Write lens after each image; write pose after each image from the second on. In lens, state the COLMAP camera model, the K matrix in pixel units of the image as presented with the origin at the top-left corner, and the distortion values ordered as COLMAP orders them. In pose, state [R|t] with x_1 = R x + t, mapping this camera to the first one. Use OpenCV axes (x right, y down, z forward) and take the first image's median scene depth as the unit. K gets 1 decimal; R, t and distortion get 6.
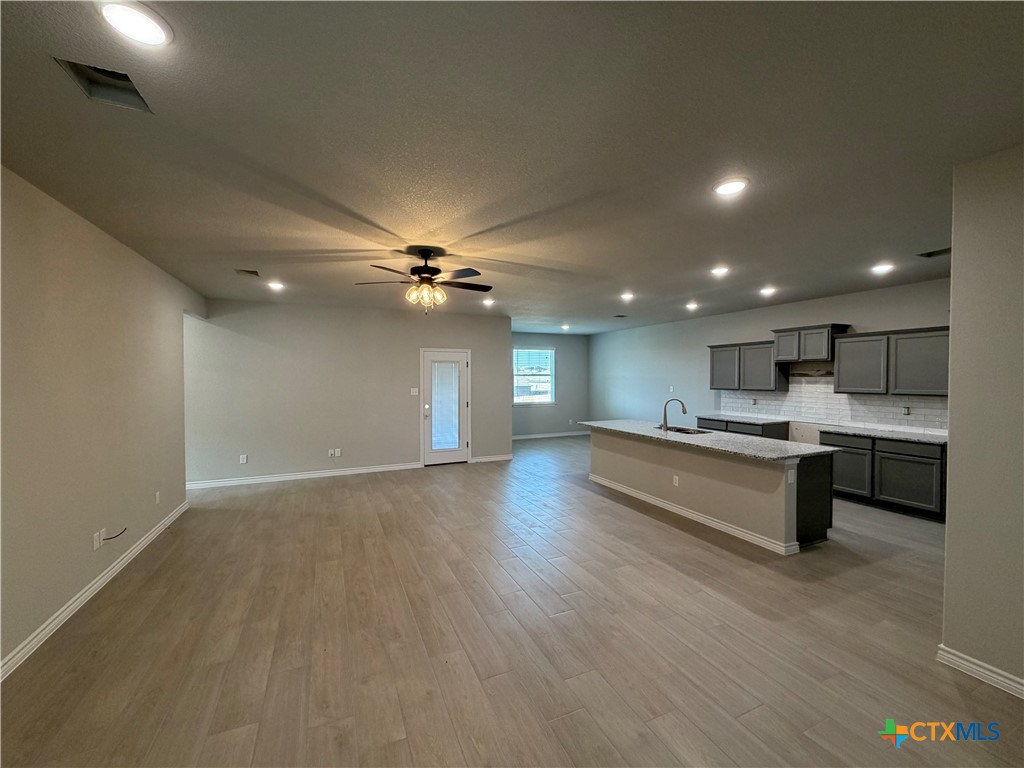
lens RADIAL K [[407.8, 0, 510.6], [0, 407.8, 387.0], [0, 0, 1]] dist [0.000478, 0.000337]
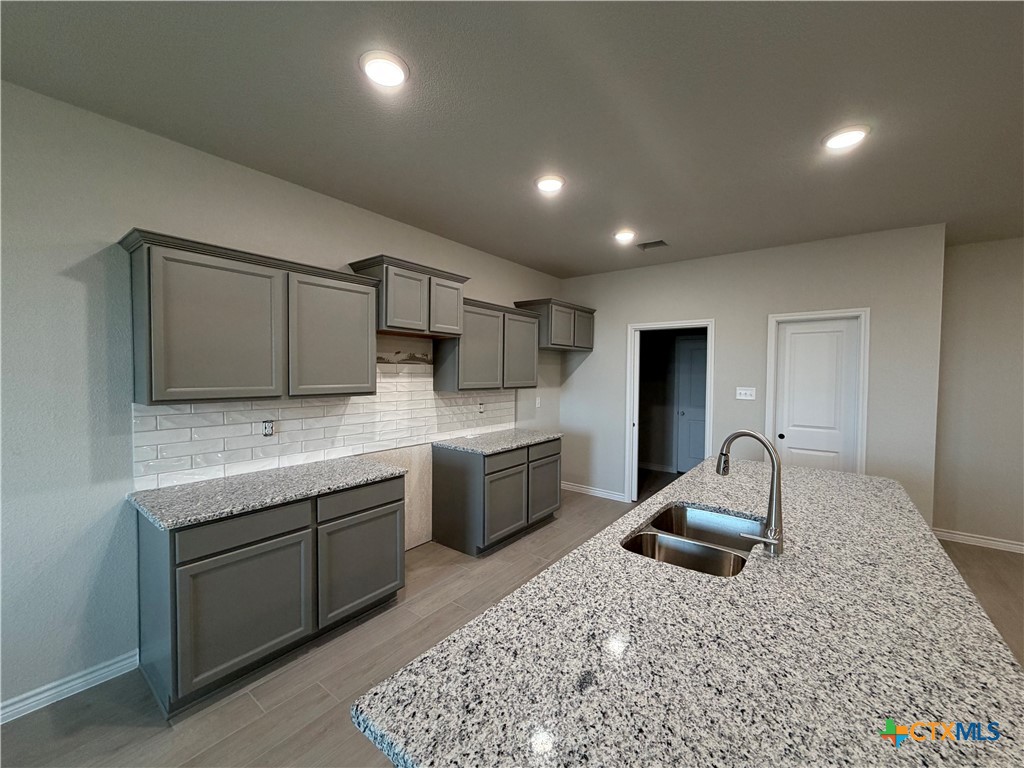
lens RADIAL K [[407.8, 0, 510.5], [0, 407.8, 384.7], [0, 0, 1]] dist [0.000478, 0.000337]
pose [[-0.472650, -0.030705, 0.880715, 0.222988], [0.012915, 0.999044, 0.041762, -0.020645], [-0.881156, 0.031113, -0.471801, 1.296088]]
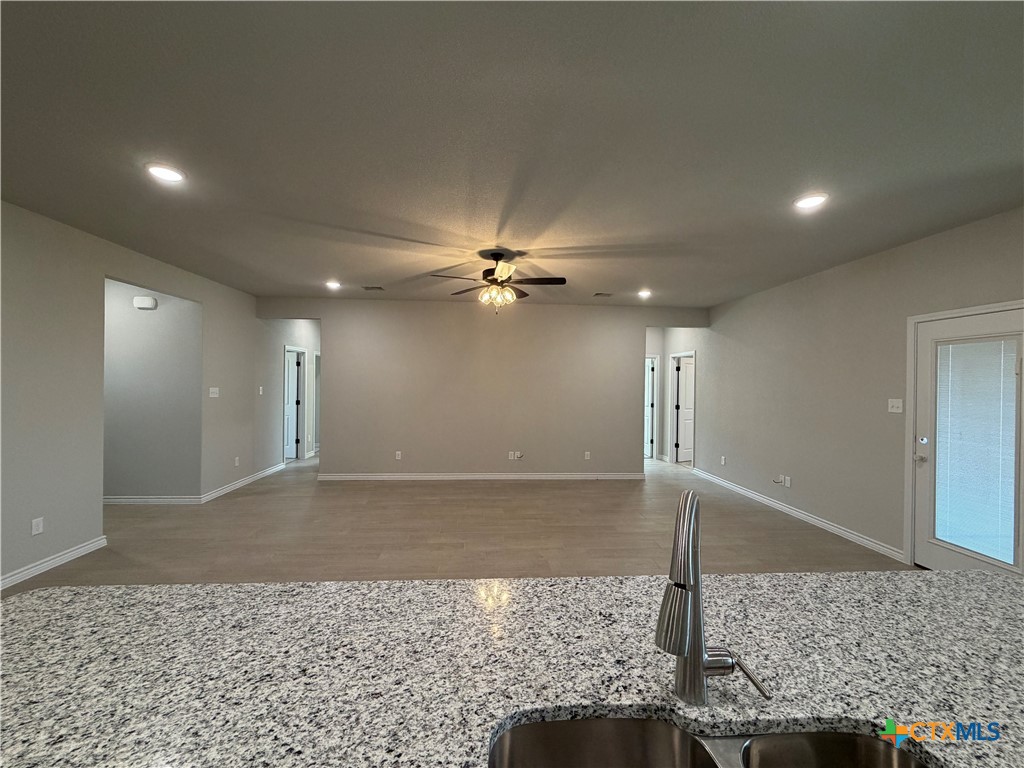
lens RADIAL K [[407.8, 0, 511.9], [0, 407.8, 387.1], [0, 0, 1]] dist [0.000478, 0.000337]
pose [[-0.340557, 0.006319, -0.940203, 0.547547], [-0.034675, 0.999213, 0.019275, -0.006938], [0.939584, 0.039166, -0.340070, 0.990307]]
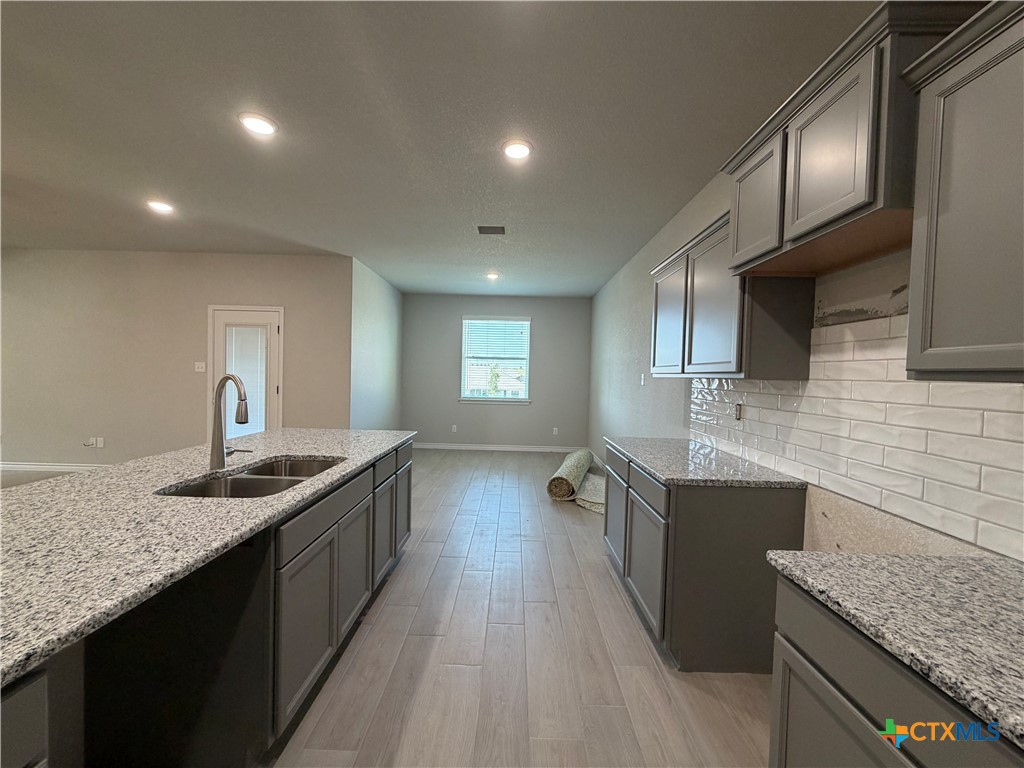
lens RADIAL K [[407.8, 0, 509.6], [0, 407.8, 385.3], [0, 0, 1]] dist [0.000478, 0.000337]
pose [[0.907624, 0.037011, -0.418149, 0.746819], [-0.039005, 0.999232, 0.003779, 0.026471], [0.417967, 0.012880, 0.908371, 0.795901]]
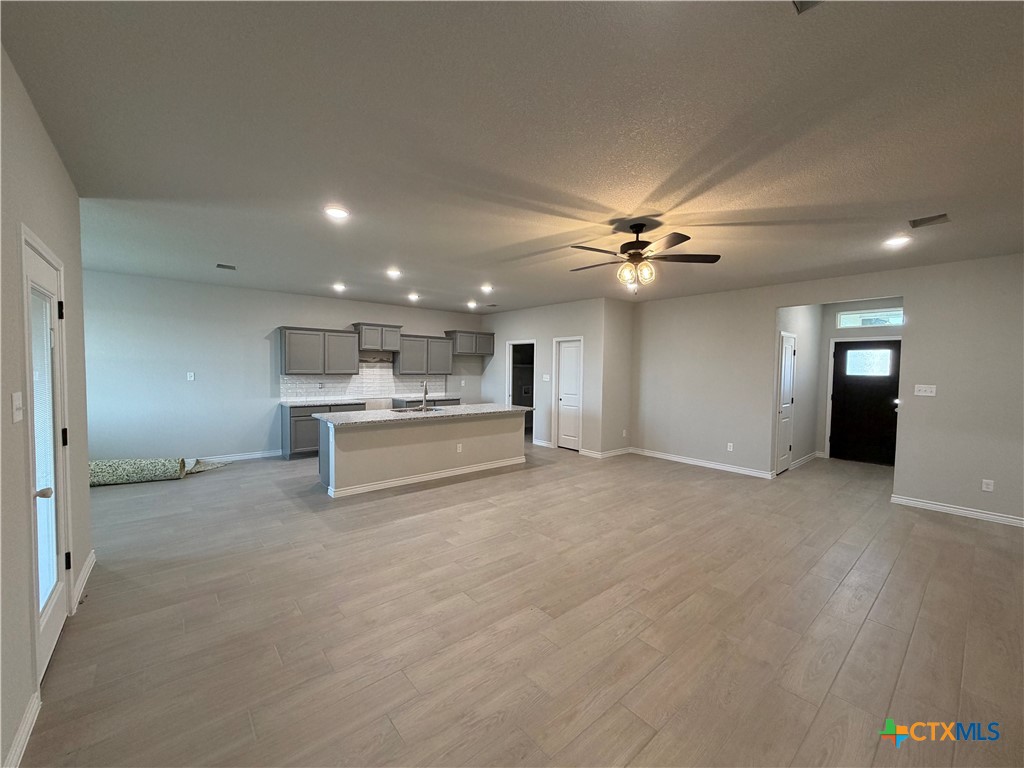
lens RADIAL K [[407.8, 0, 510.8], [0, 407.8, 385.9], [0, 0, 1]] dist [0.000478, 0.000337]
pose [[-0.277856, -0.043593, 0.959633, -0.726907], [0.010822, 0.998764, 0.048504, -0.011457], [-0.960562, 0.023862, -0.277041, 1.084733]]
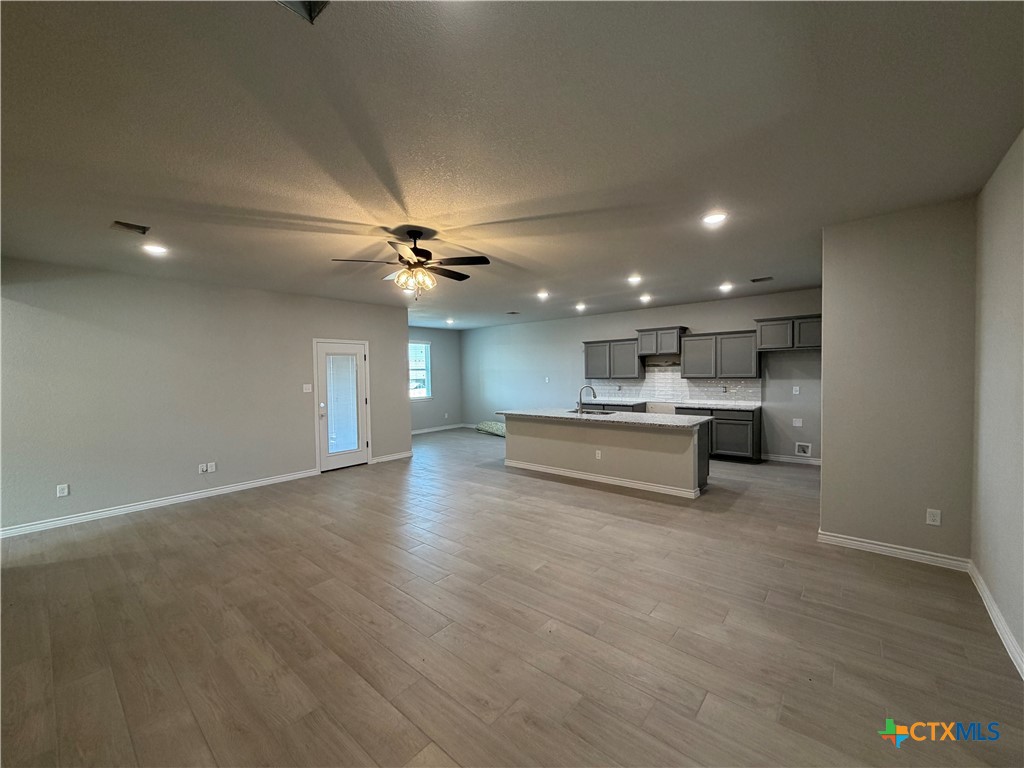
lens RADIAL K [[407.8, 0, 510.3], [0, 407.8, 387.2], [0, 0, 1]] dist [0.000478, 0.000337]
pose [[0.903604, -0.029371, 0.427360, -0.295177], [0.025988, 0.999568, 0.013748, 0.010919], [-0.427579, -0.001317, 0.903977, 0.039867]]
